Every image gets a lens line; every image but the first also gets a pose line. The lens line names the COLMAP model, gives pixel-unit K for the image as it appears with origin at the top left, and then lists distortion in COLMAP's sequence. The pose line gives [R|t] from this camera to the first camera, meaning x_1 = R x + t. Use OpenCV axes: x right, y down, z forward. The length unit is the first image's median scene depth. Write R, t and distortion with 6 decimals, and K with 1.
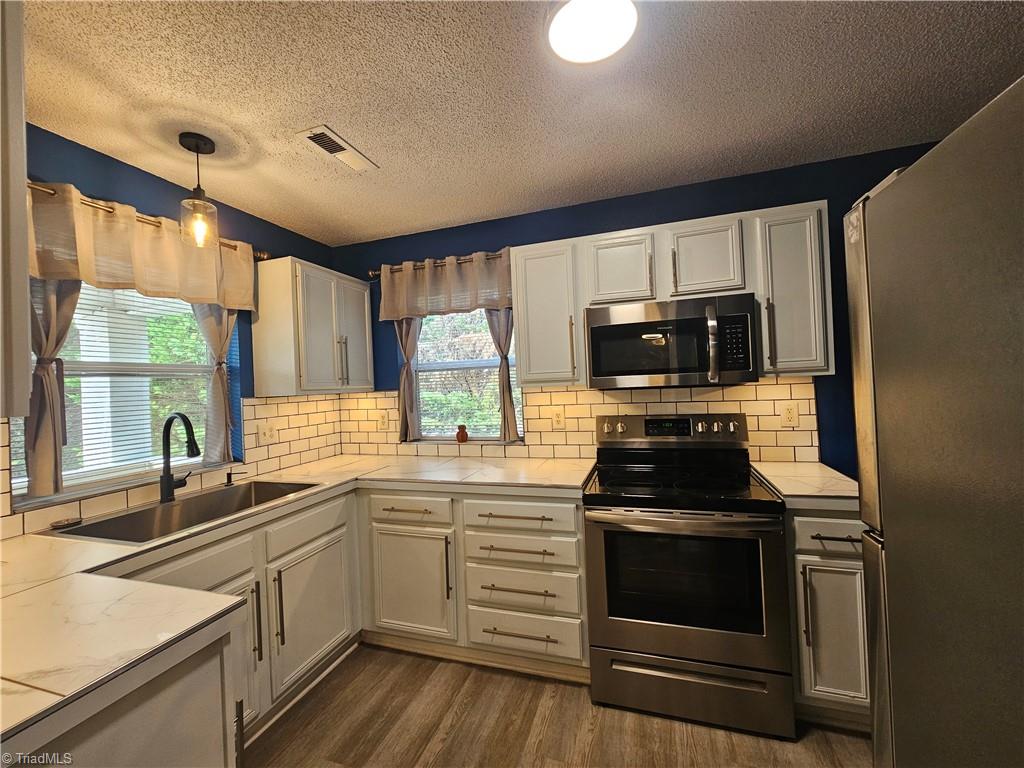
lens RADIAL K [[419.7, 0, 503.3], [0, 419.7, 381.1], [0, 0, 1]] dist [-0.000315, -0.000249]
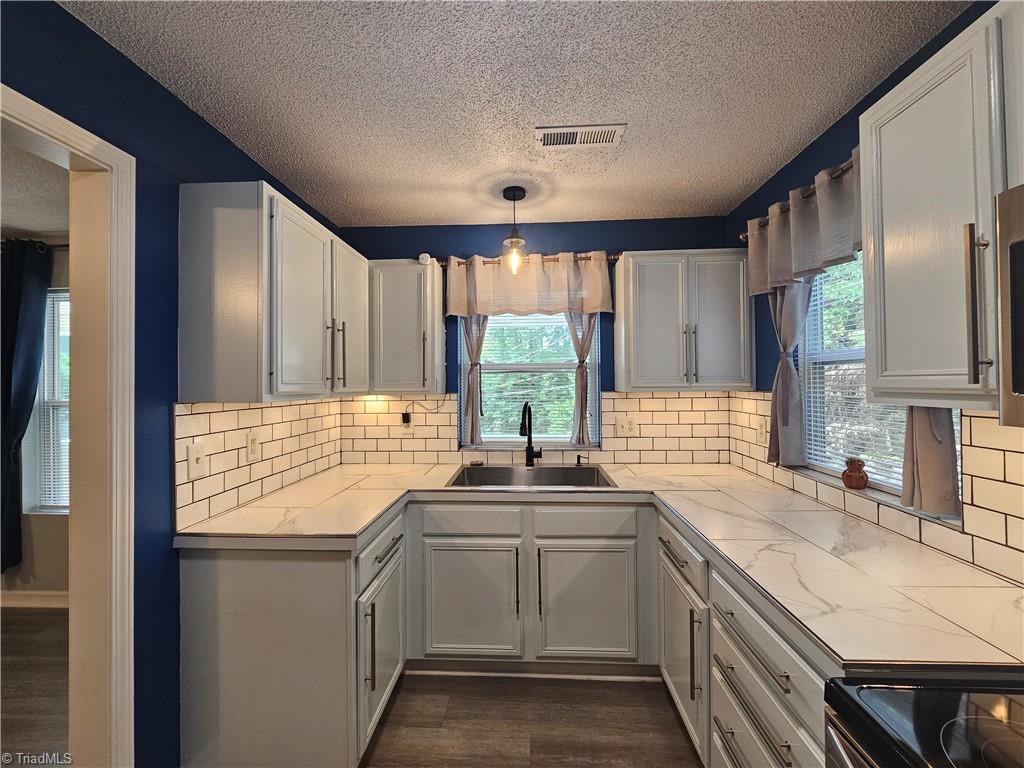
lens RADIAL K [[419.7, 0, 508.1], [0, 419.7, 381.2], [0, 0, 1]] dist [-0.000315, -0.000249]
pose [[0.269731, 0.033951, -0.962337, 0.424974], [0.005730, 0.999304, 0.036861, -0.032593], [0.962919, -0.015457, 0.269349, 0.513043]]
